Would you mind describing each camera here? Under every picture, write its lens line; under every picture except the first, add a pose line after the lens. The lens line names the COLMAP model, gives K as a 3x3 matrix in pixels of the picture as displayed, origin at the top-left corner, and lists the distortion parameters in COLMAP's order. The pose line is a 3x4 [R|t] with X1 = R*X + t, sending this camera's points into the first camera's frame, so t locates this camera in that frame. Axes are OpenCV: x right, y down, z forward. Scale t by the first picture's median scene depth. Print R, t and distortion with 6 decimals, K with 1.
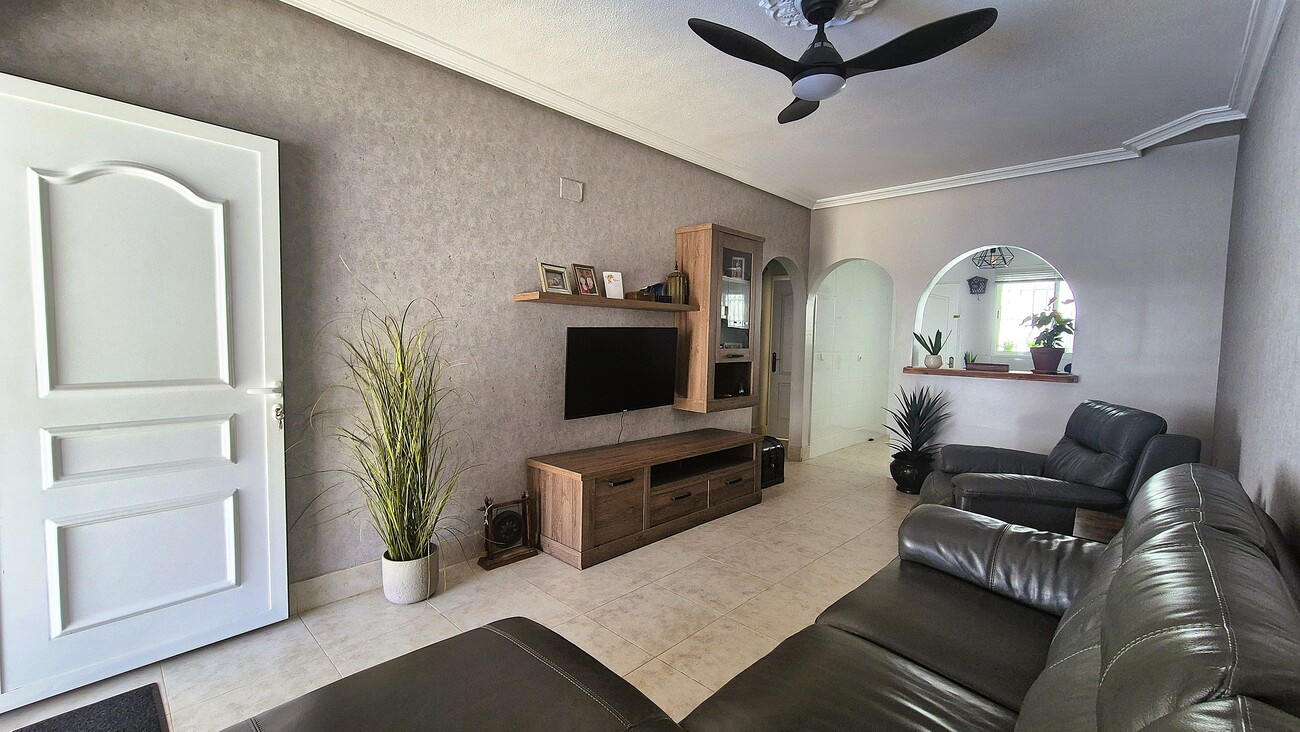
lens RADIAL K [[537.7, 0, 650.0], [0, 537.7, 366.0], [0, 0, 1]] dist [-0.000778, -0.000664]
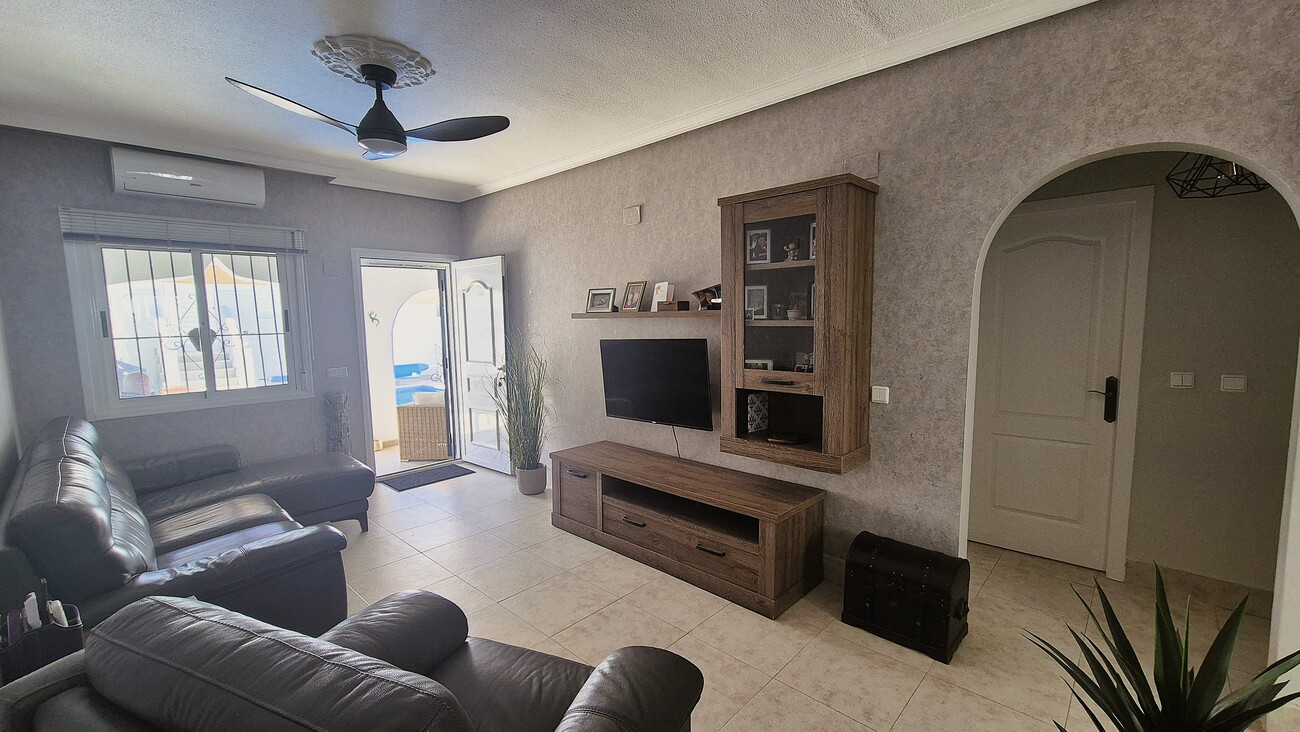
lens RADIAL K [[537.7, 0, 650.0], [0, 537.7, 366.0], [0, 0, 1]] dist [-0.000778, -0.000664]
pose [[0.006792, 0.074010, -0.997234, 0.991341], [-0.036947, 0.996595, 0.073711, -0.099140], [0.999294, 0.036344, 0.009503, 1.034899]]
